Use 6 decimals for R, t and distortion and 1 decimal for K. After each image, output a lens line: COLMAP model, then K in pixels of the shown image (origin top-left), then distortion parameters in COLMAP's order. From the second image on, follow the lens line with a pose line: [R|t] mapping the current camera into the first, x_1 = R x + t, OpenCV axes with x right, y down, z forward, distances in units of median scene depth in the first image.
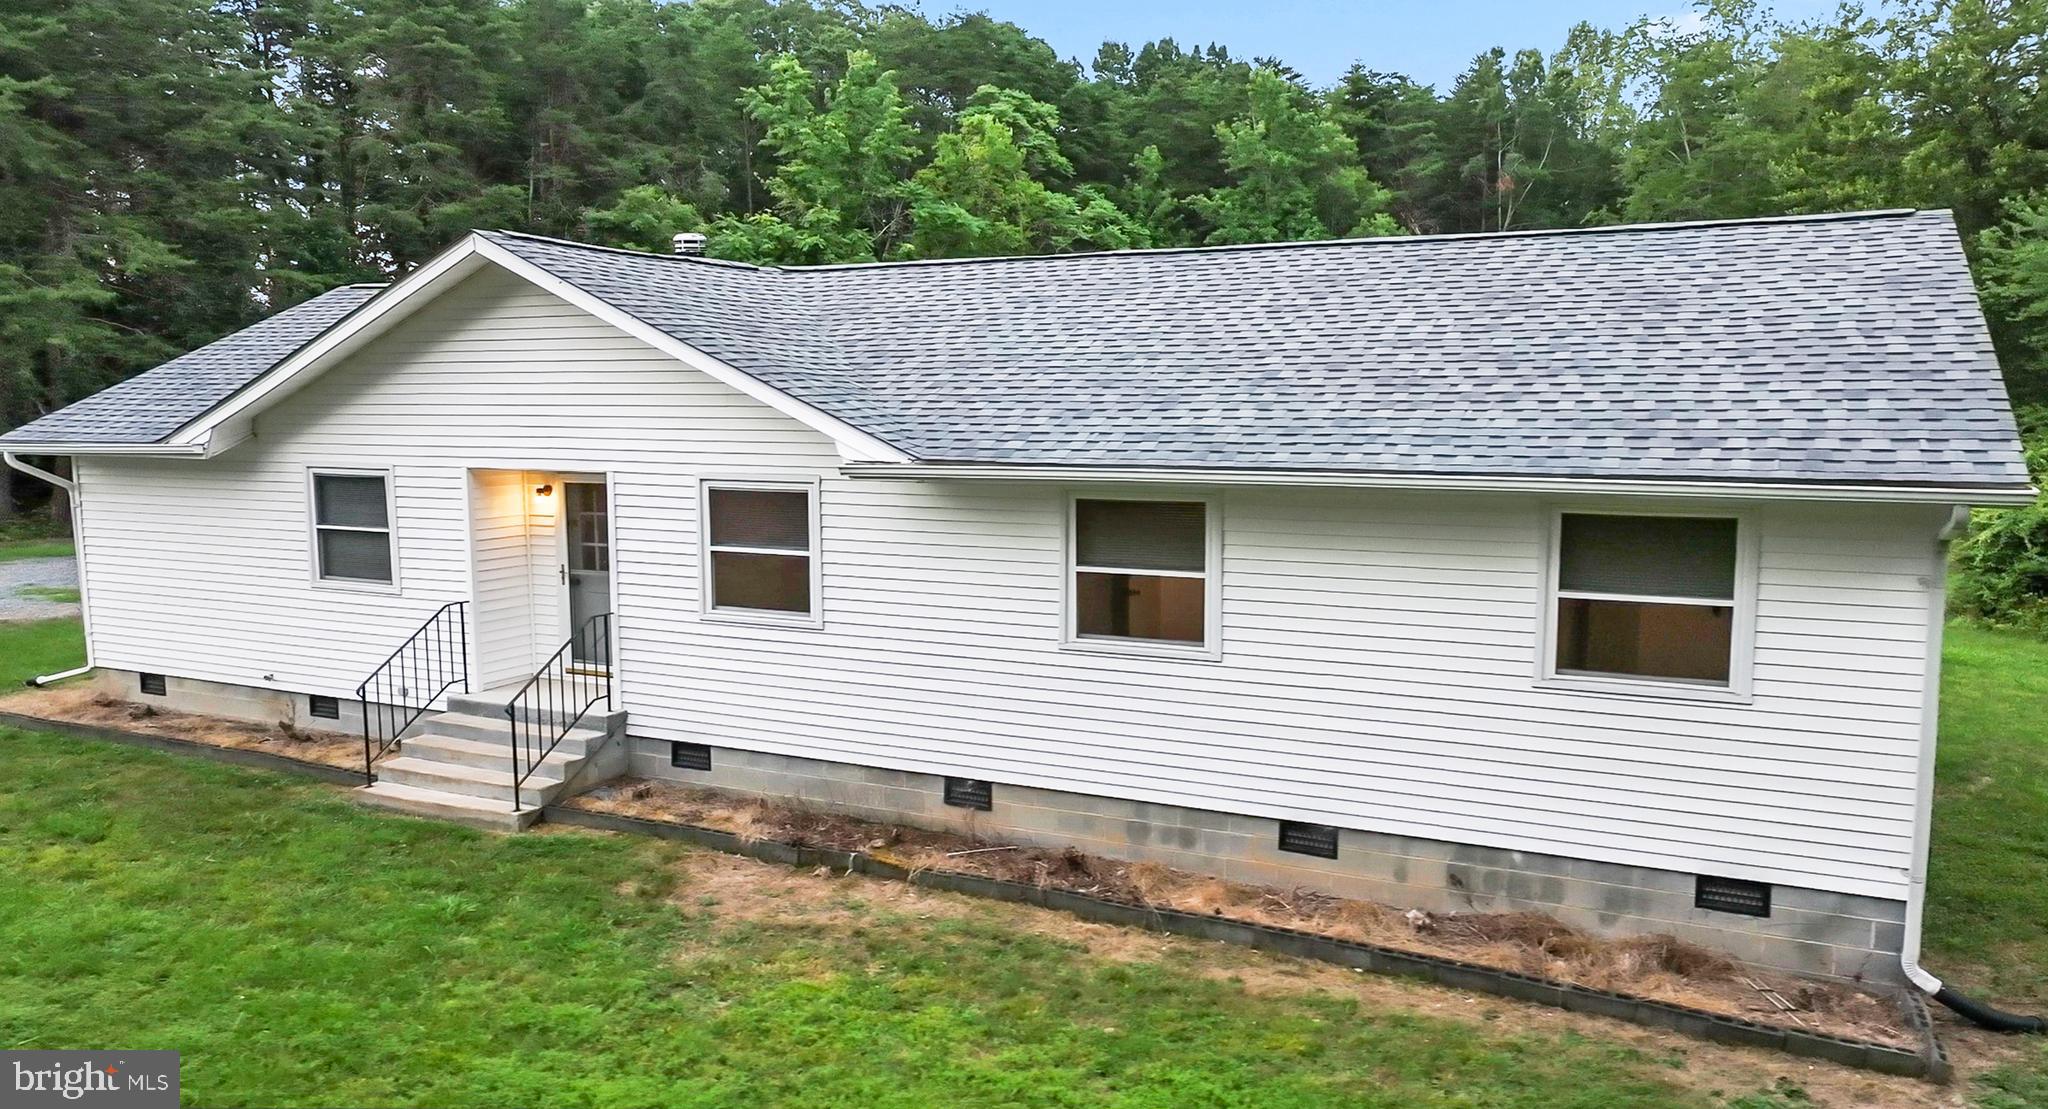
lens RADIAL K [[1448.3, 0, 1018.6], [0, 1448.3, 569.8], [0, 0, 1]] dist [0.001685, 0.006562]
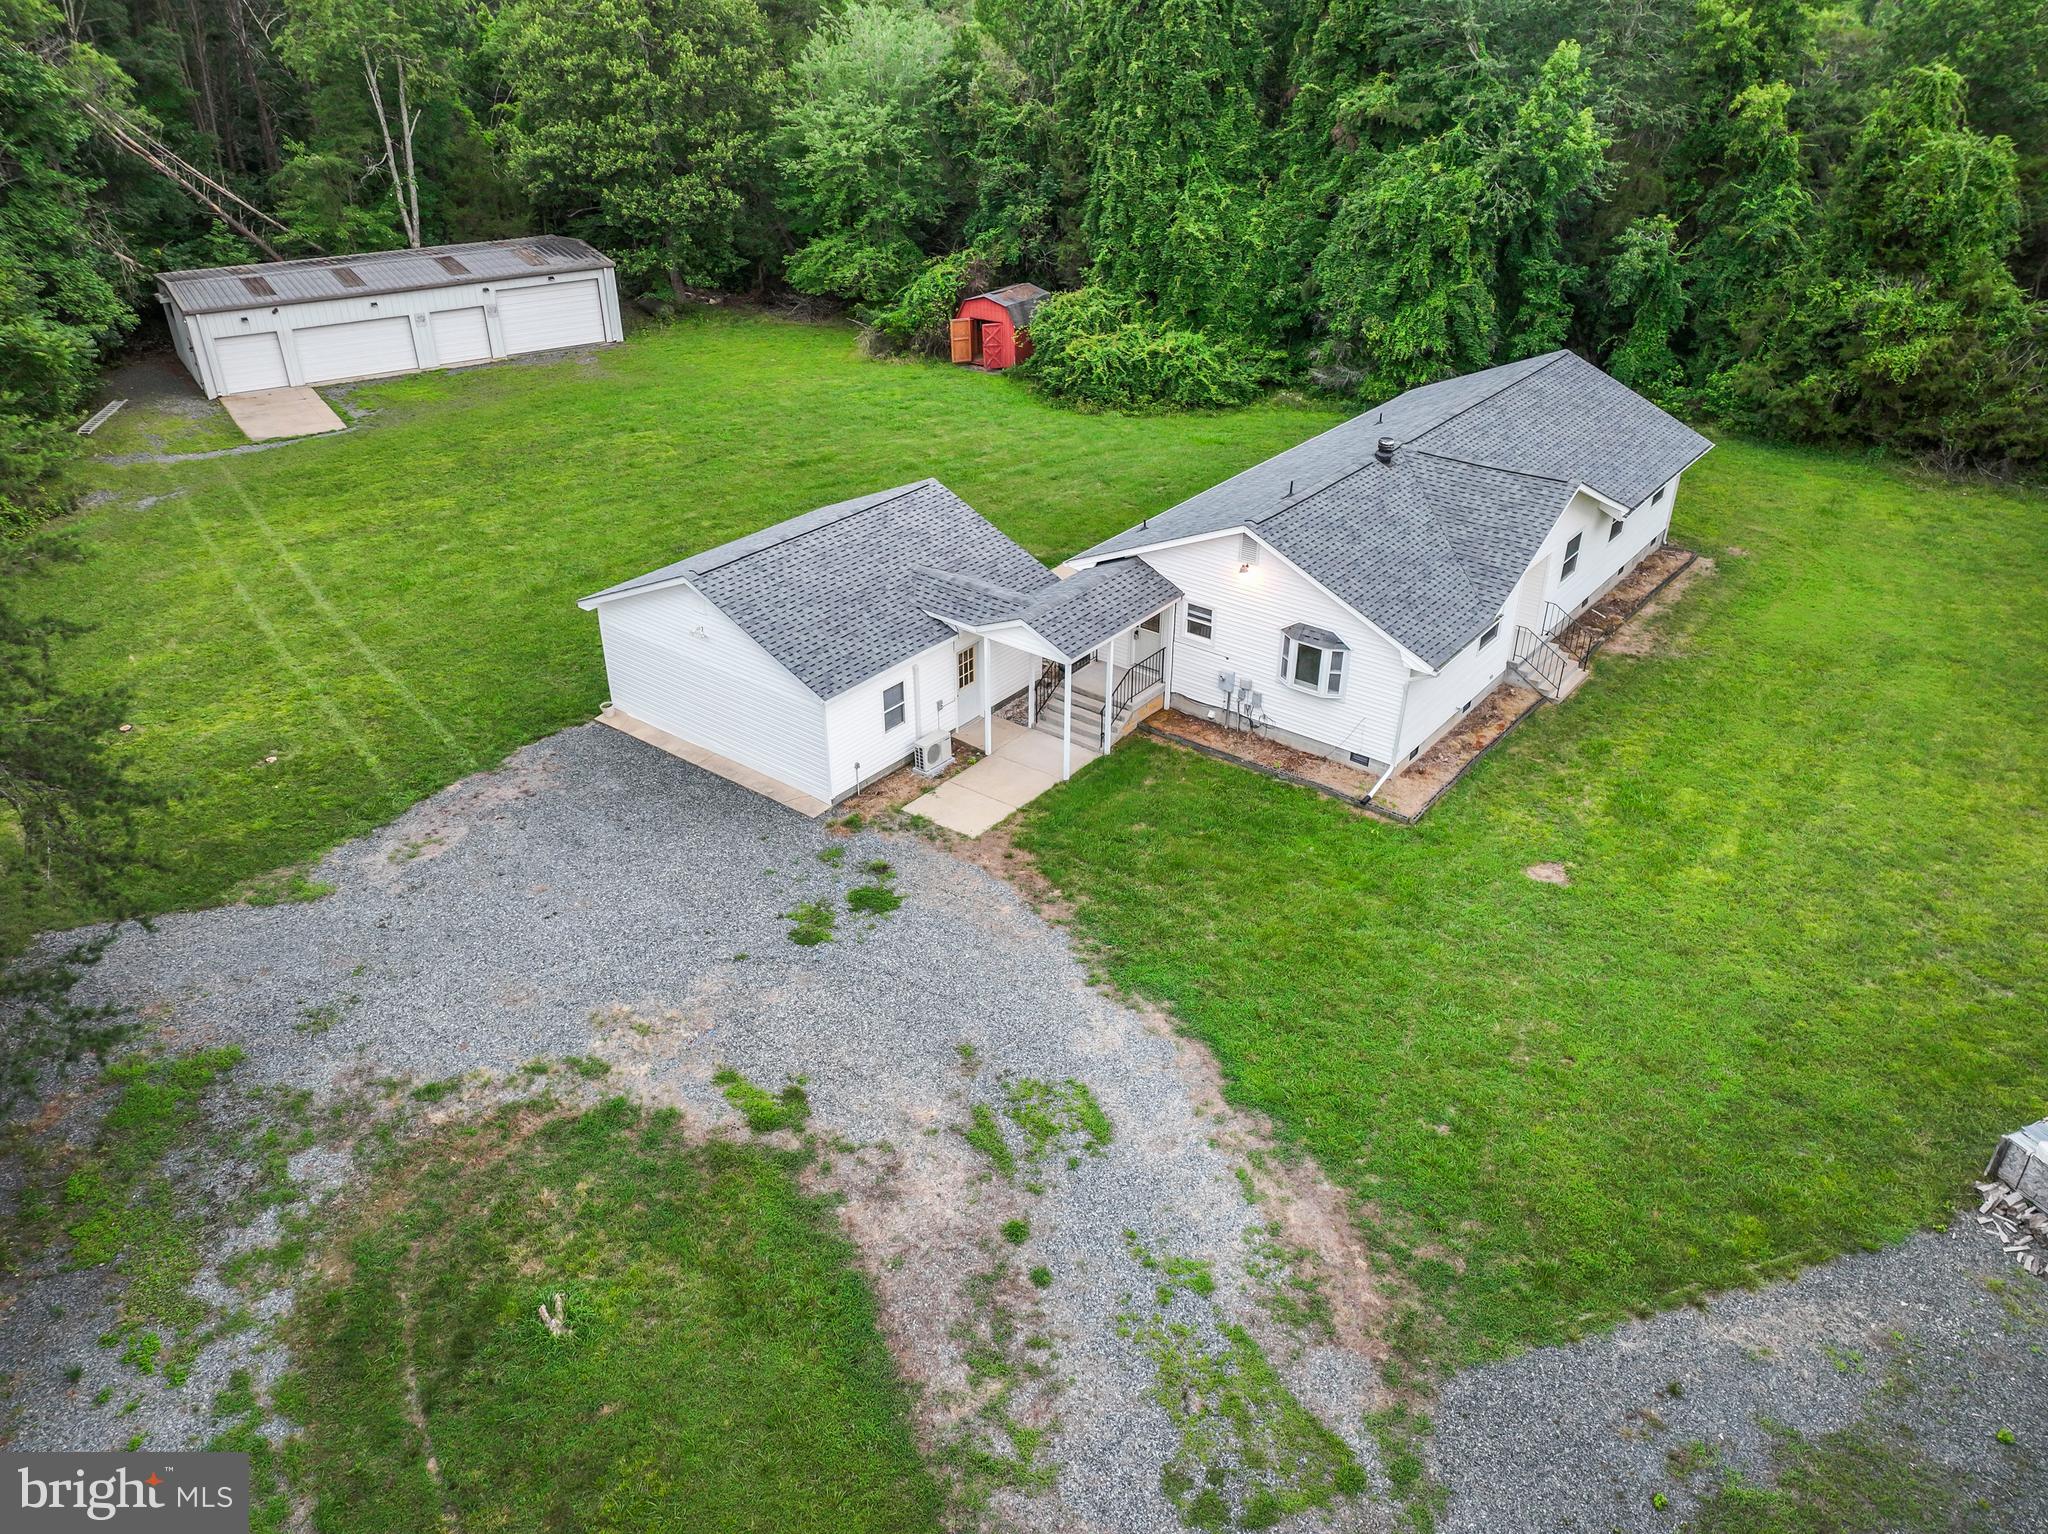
lens RADIAL K [[1473.4, 0, 1029.4], [0, 1473.4, 751.2], [0, 0, 1]] dist [-0.003991, 0.019001]
pose [[0.201946, -0.474607, 0.856718, -3.206726], [0.115766, 0.880176, 0.460313, -1.188822], [-0.972531, 0.006220, 0.232691, 1.414885]]
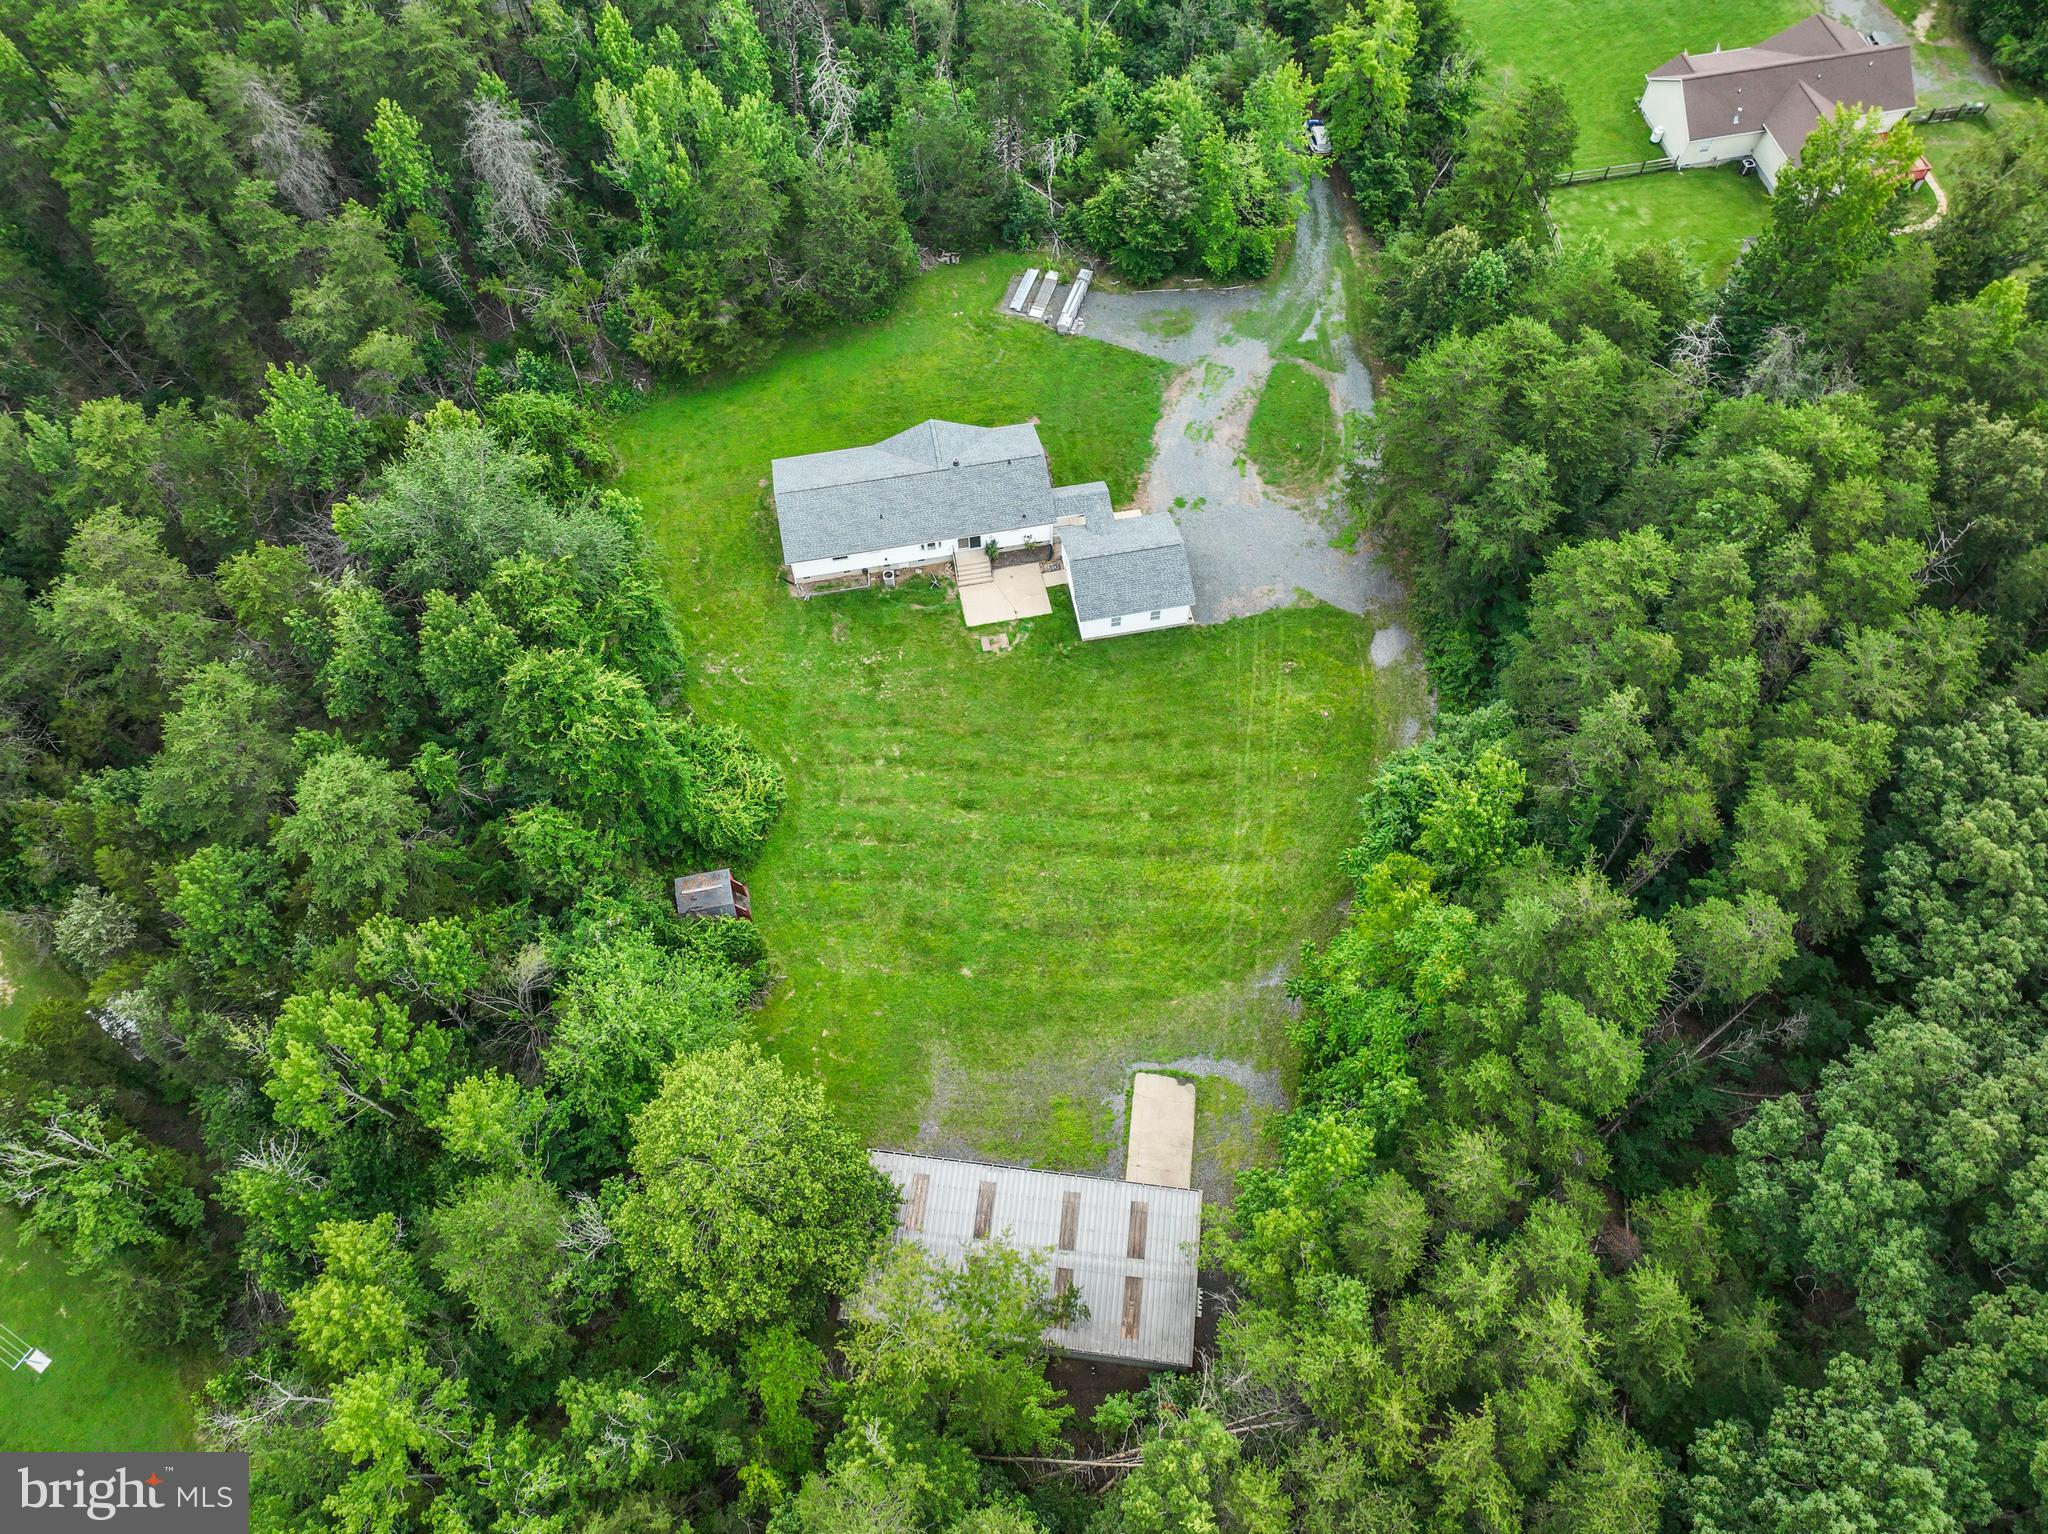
lens RADIAL K [[1473.4, 0, 1024.0], [0, 1473.4, 751.6], [0, 0, 1]] dist [-0.003991, 0.019001]
pose [[-0.799986, 0.523042, -0.294023, 2.662692], [-0.059223, 0.418801, 0.906145, -7.183145], [0.597089, 0.742316, -0.304059, 5.371058]]
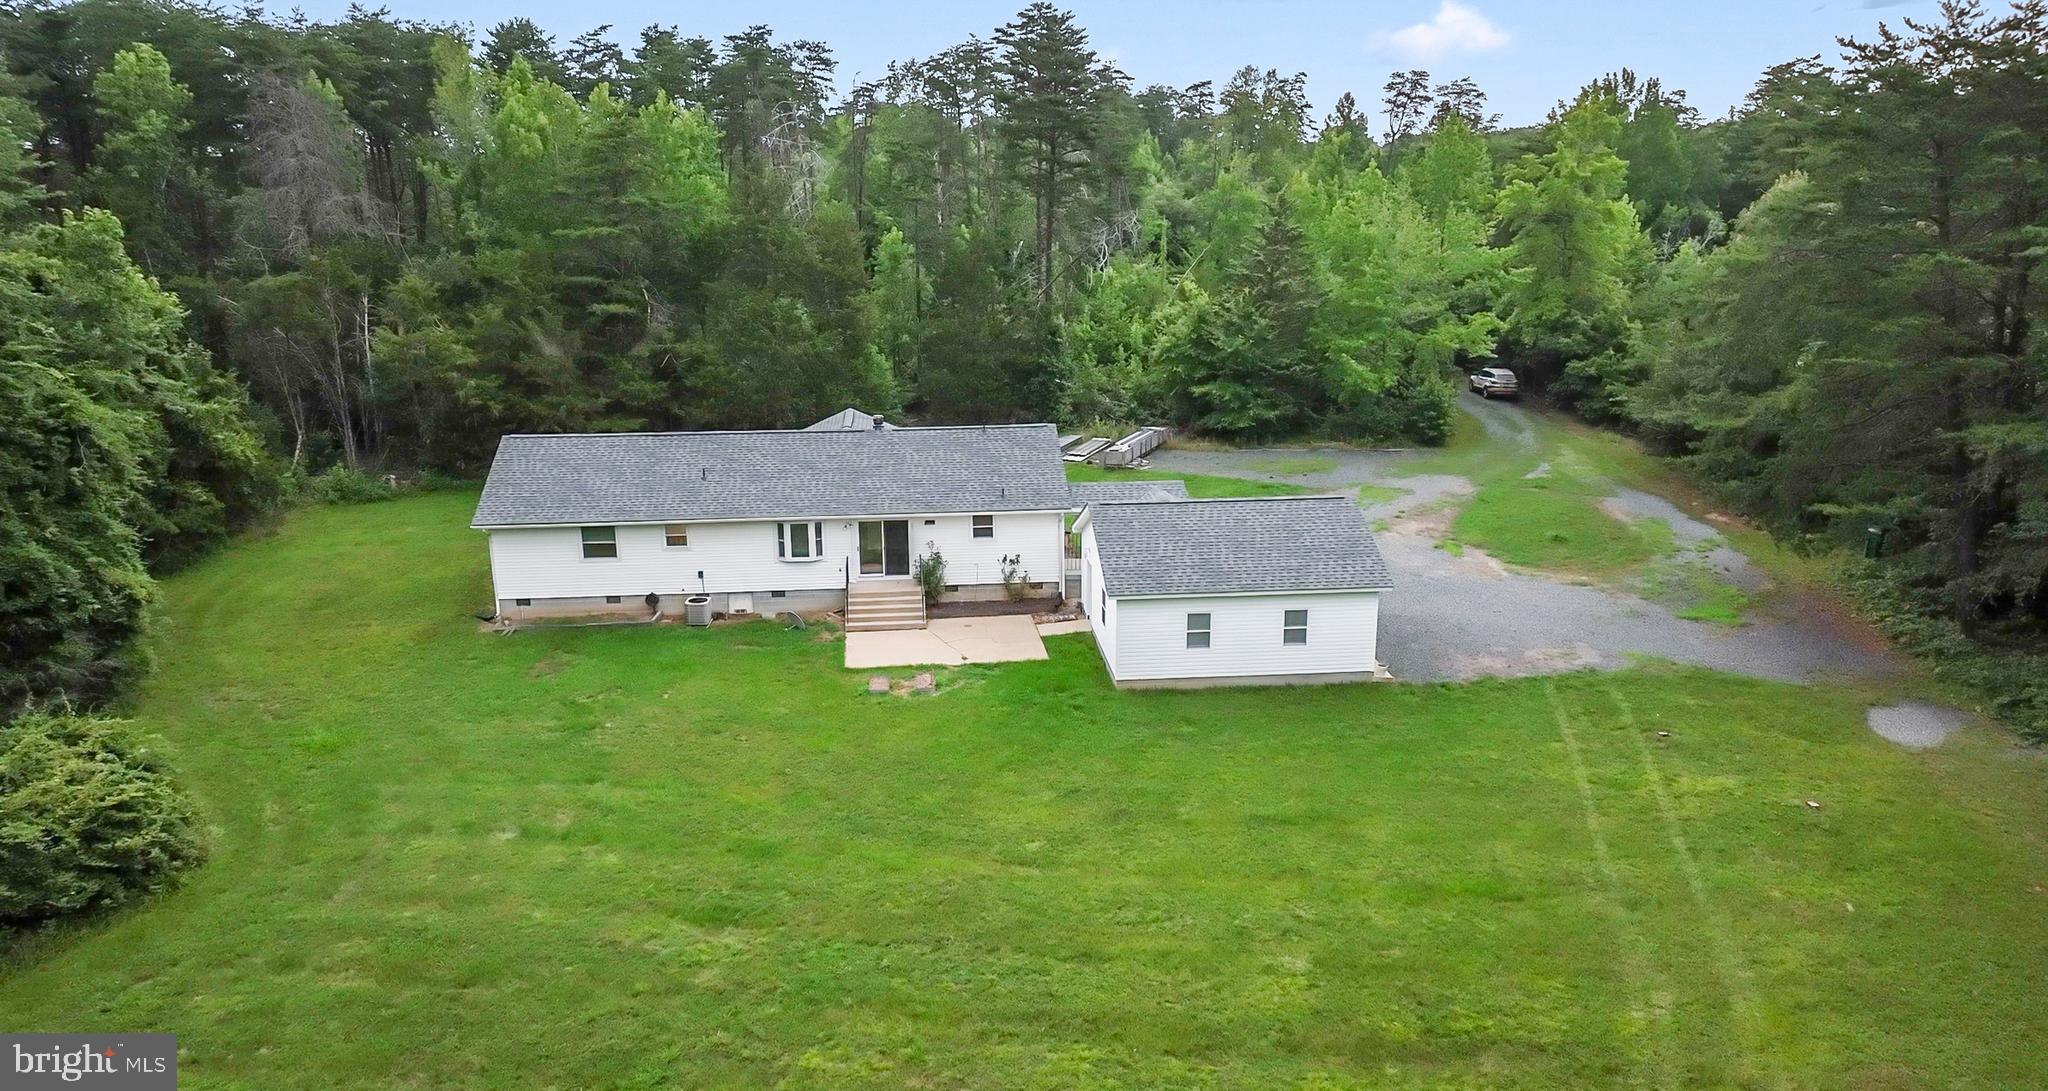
lens RADIAL K [[1455.0, 0, 1025.8], [0, 1455.0, 542.0], [0, 0, 1]] dist [0.007166, -0.000719]
pose [[-0.850684, 0.140221, -0.506631, 1.454857], [-0.051093, 0.937150, 0.345167, -1.444605], [0.523189, 0.319513, -0.790054, 4.992223]]
